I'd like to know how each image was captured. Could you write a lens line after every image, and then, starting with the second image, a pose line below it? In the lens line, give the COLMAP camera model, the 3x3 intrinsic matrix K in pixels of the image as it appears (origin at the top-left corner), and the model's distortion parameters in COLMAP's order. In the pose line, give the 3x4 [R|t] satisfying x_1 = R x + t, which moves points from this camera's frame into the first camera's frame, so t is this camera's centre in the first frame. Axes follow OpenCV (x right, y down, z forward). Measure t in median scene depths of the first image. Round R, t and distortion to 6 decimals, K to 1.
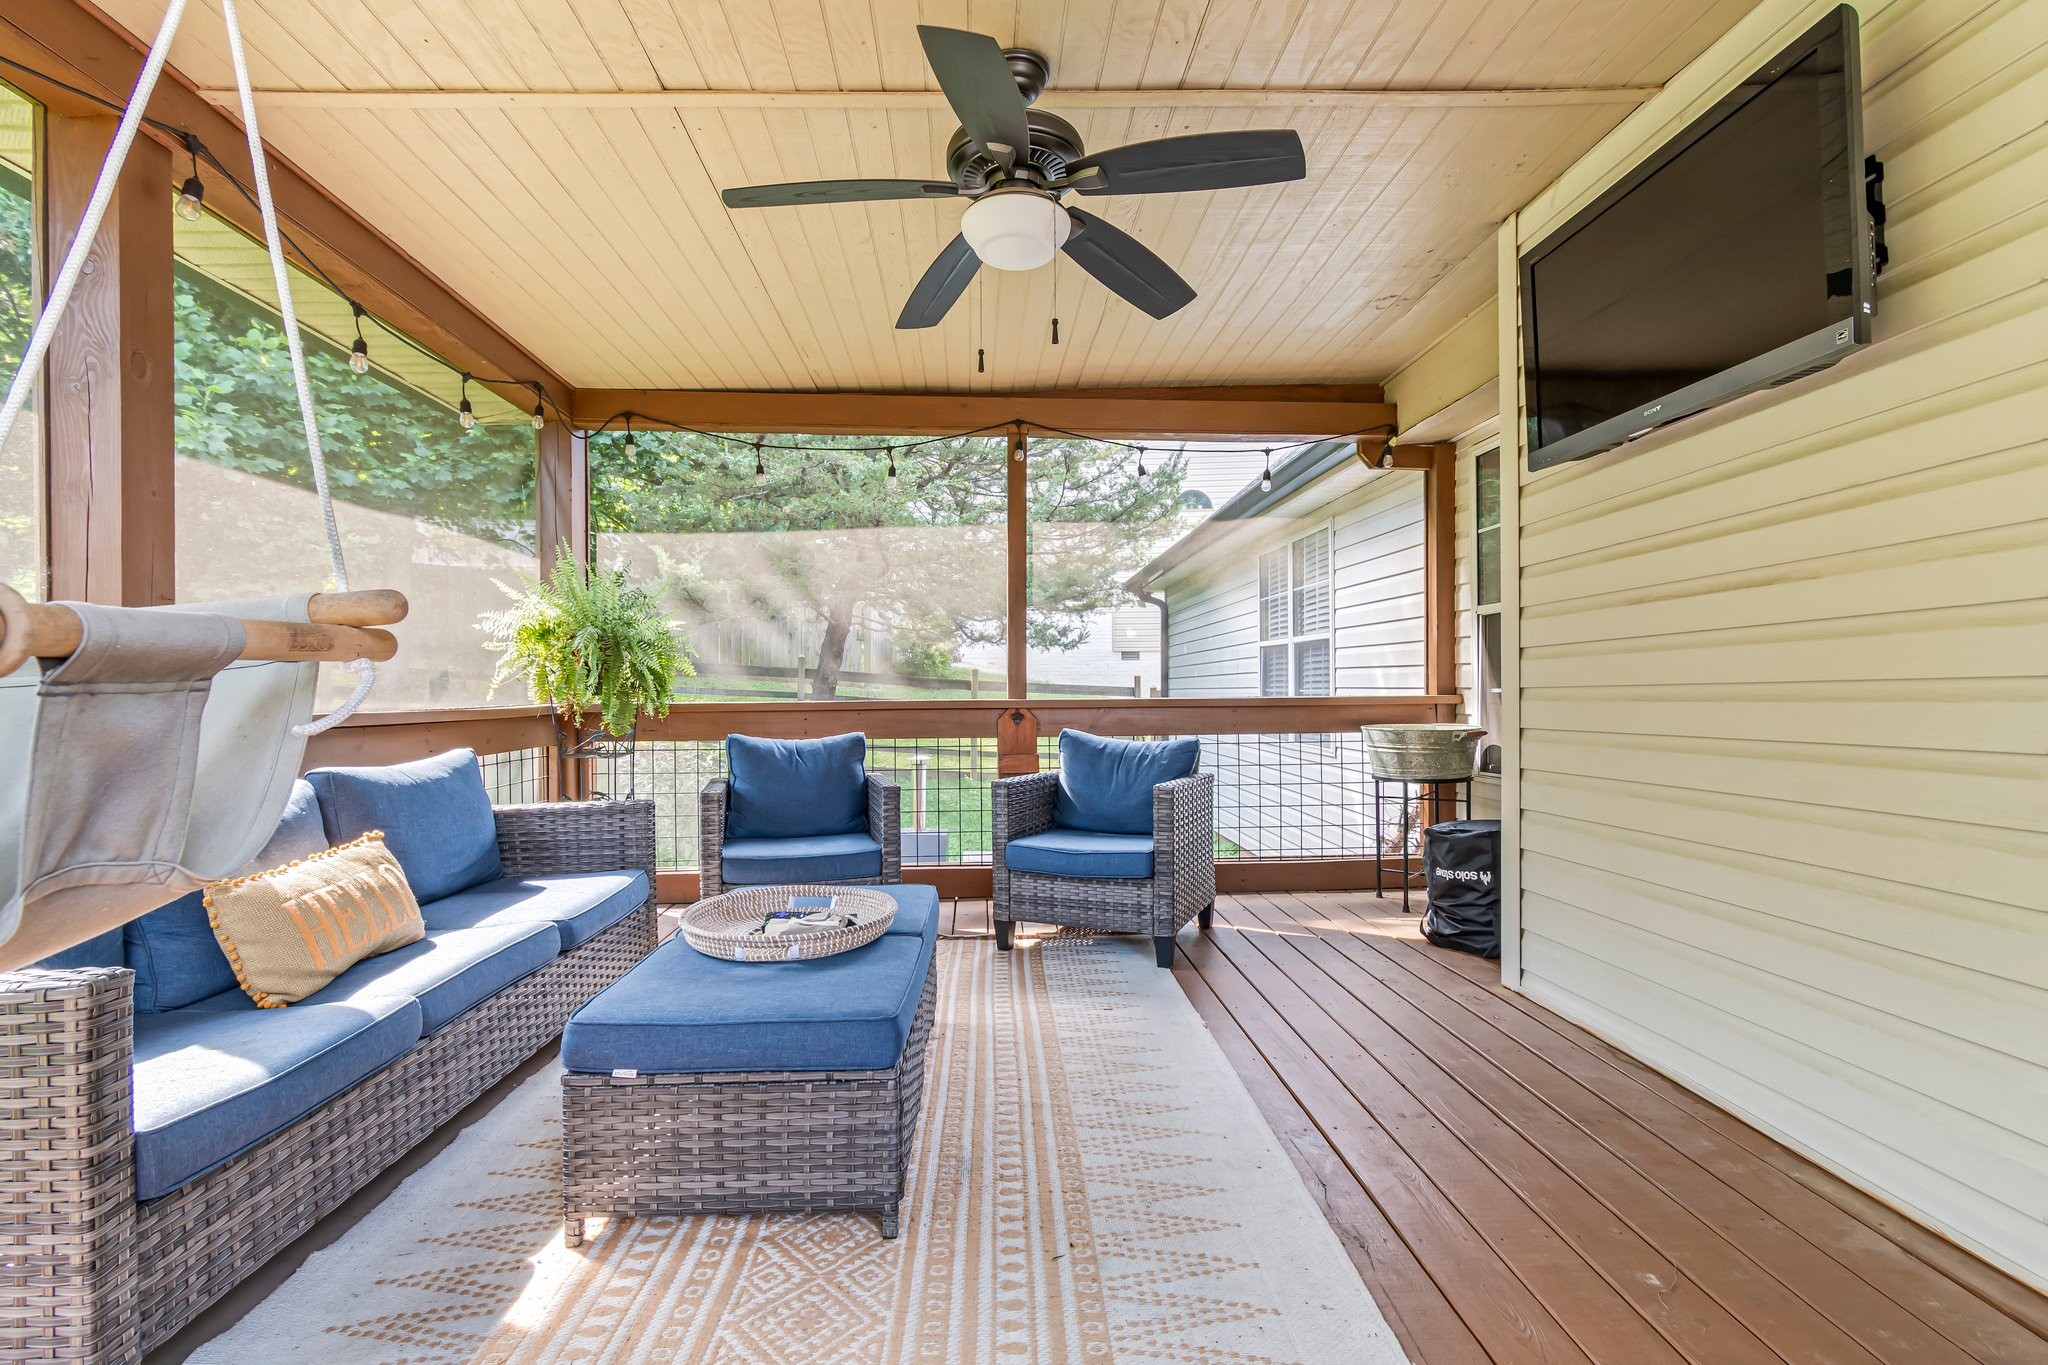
lens RADIAL K [[928.0, 0, 1048.7], [0, 928.0, 686.1], [0, 0, 1]] dist [0.000743, 0.000759]
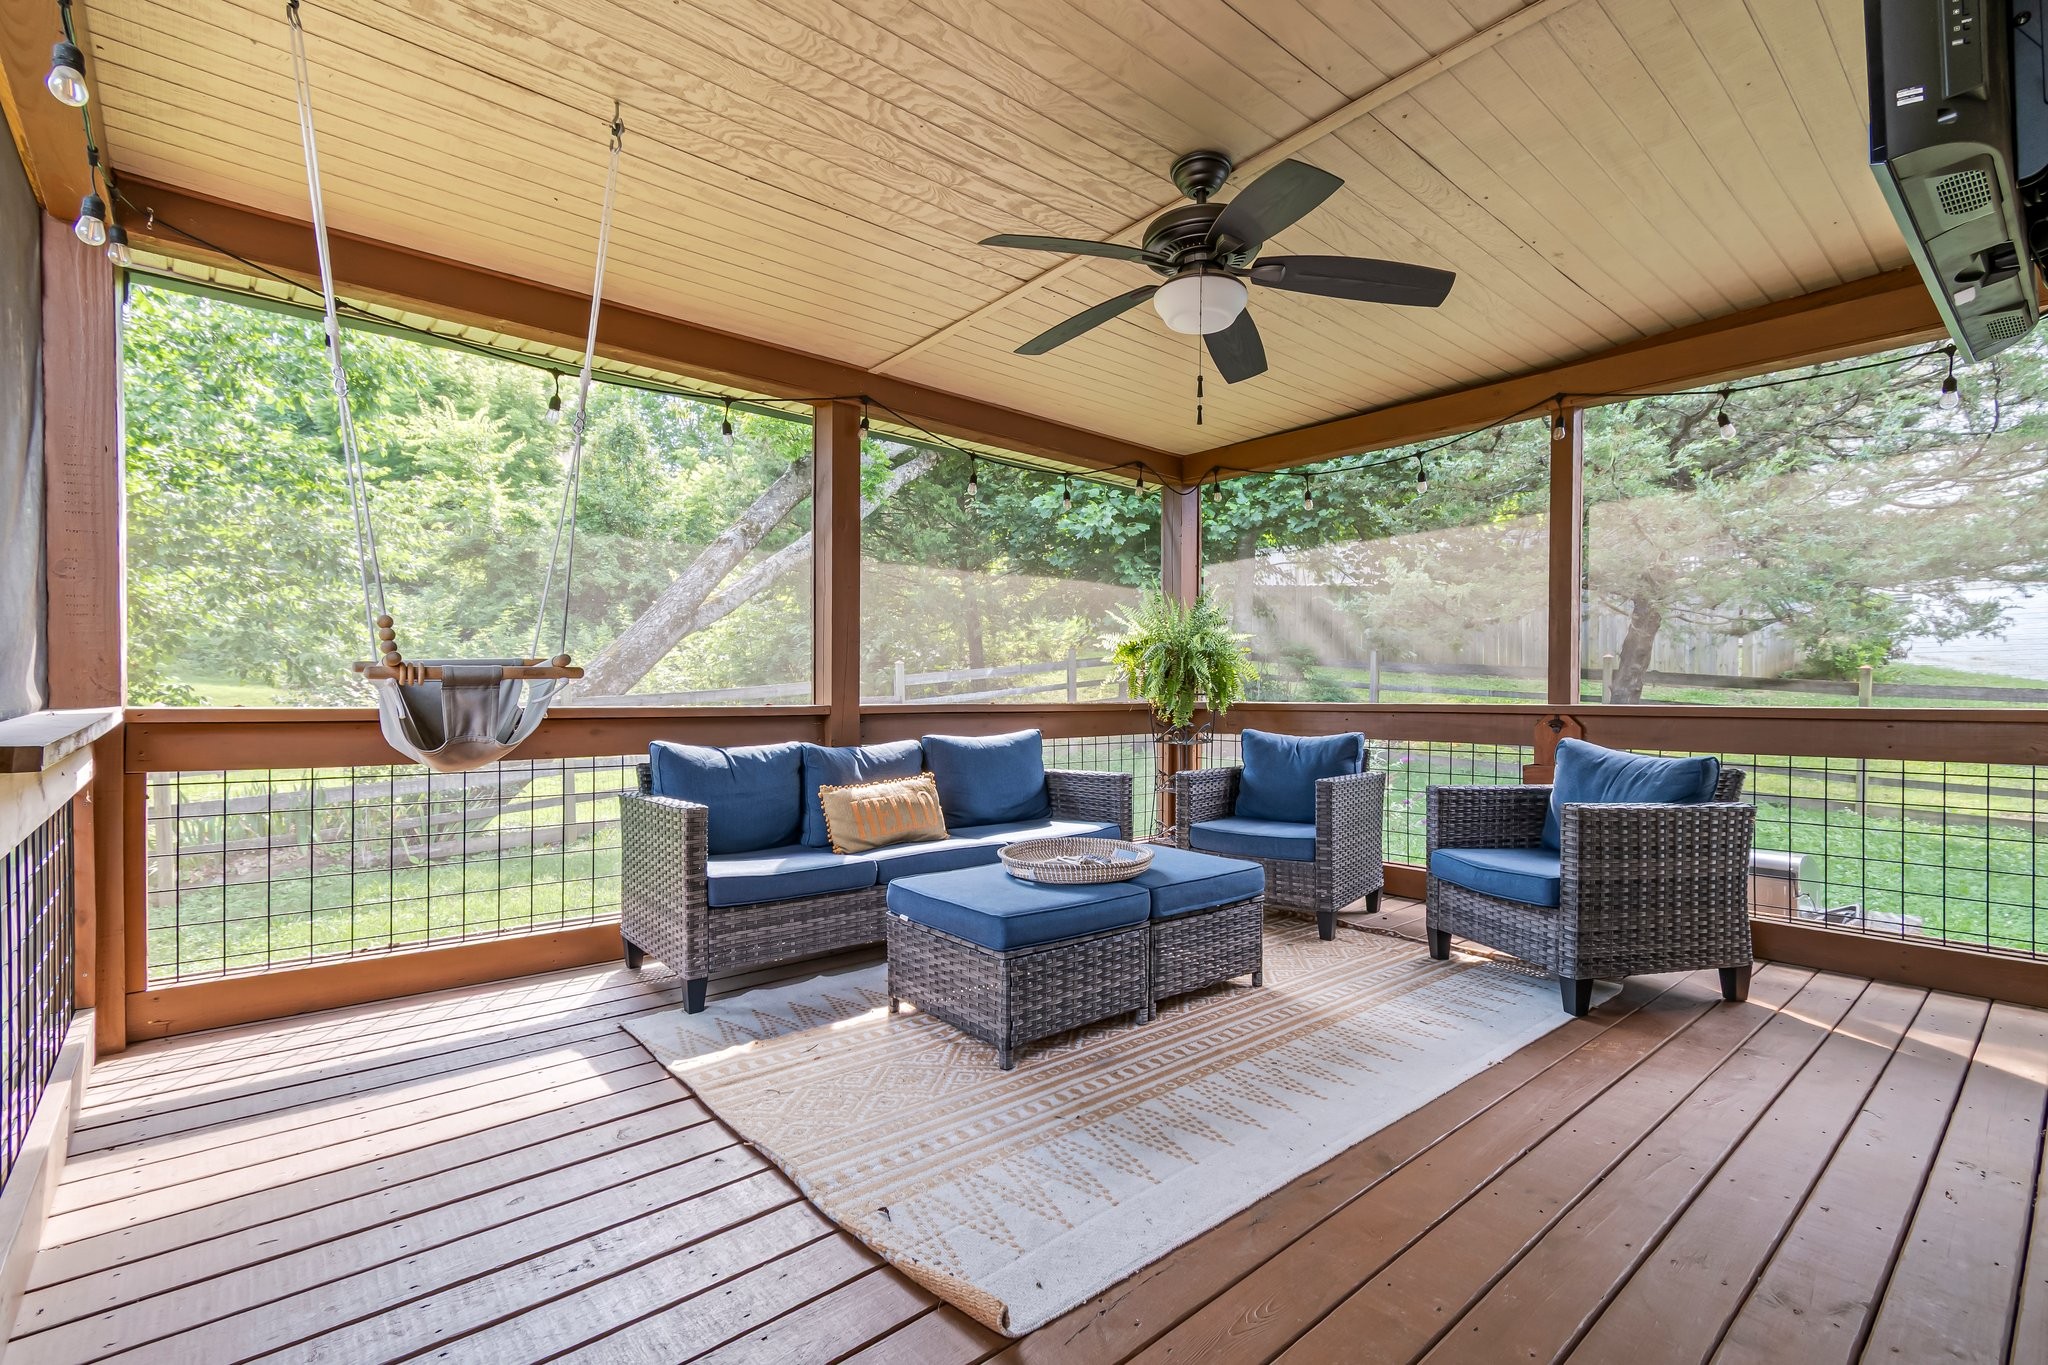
lens RADIAL K [[928.0, 0, 1048.7], [0, 928.0, 686.1], [0, 0, 1]] dist [0.000743, 0.000759]
pose [[0.623175, 0.002511, -0.782078, 0.430351], [-0.004626, 0.999989, -0.000475, -0.001309], [0.782069, 0.003914, 0.623180, 0.064146]]
